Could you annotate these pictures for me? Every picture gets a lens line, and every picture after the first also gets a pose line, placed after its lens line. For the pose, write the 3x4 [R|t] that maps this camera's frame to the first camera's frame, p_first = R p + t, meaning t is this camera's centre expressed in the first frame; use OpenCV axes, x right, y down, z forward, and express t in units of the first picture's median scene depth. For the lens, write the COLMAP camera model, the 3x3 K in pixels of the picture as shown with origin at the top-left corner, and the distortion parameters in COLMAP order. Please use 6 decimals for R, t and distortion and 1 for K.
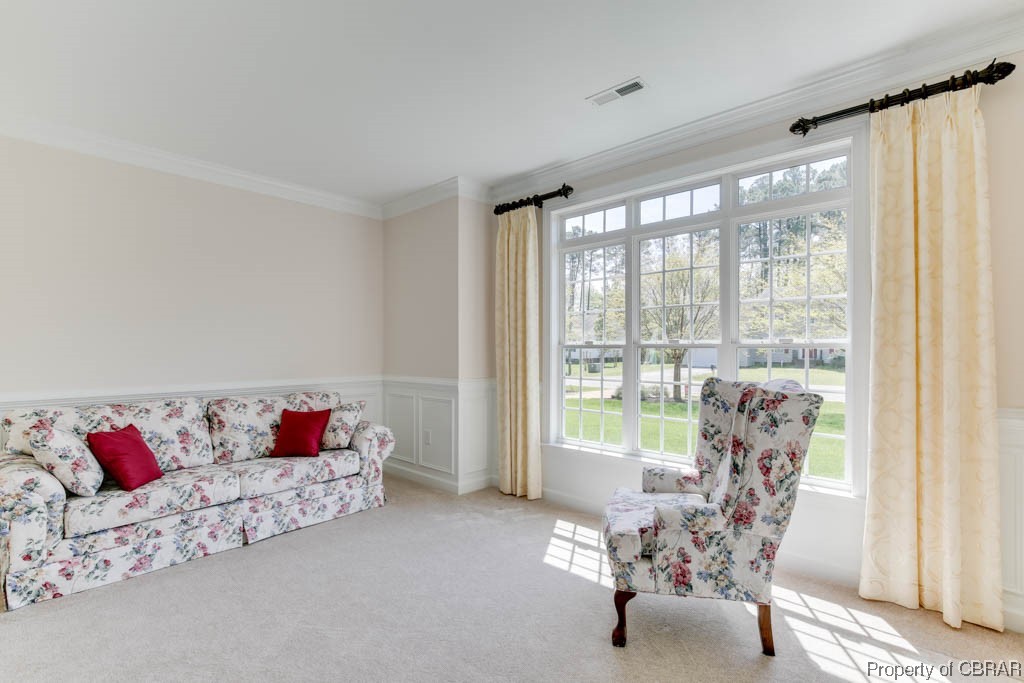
lens RADIAL K [[480.1, 0, 512.0], [0, 480.1, 341.5], [0, 0, 1]] dist [0.000592, 0.000776]
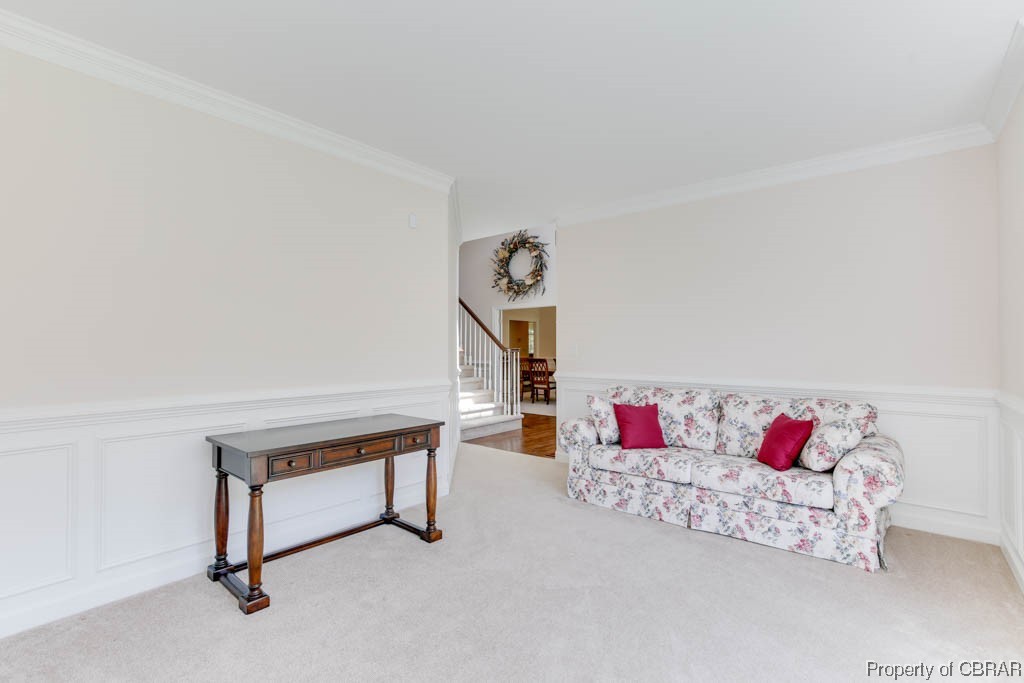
lens RADIAL K [[462.3, 0, 512.0], [0, 462.3, 341.5], [0, 0, 1]] dist [-0.012417, 0.000000]
pose [[0.048294, -0.011777, -0.998764, 0.428414], [0.009119, 0.999894, -0.011349, 0.011559], [0.998792, -0.008560, 0.048396, 0.511340]]
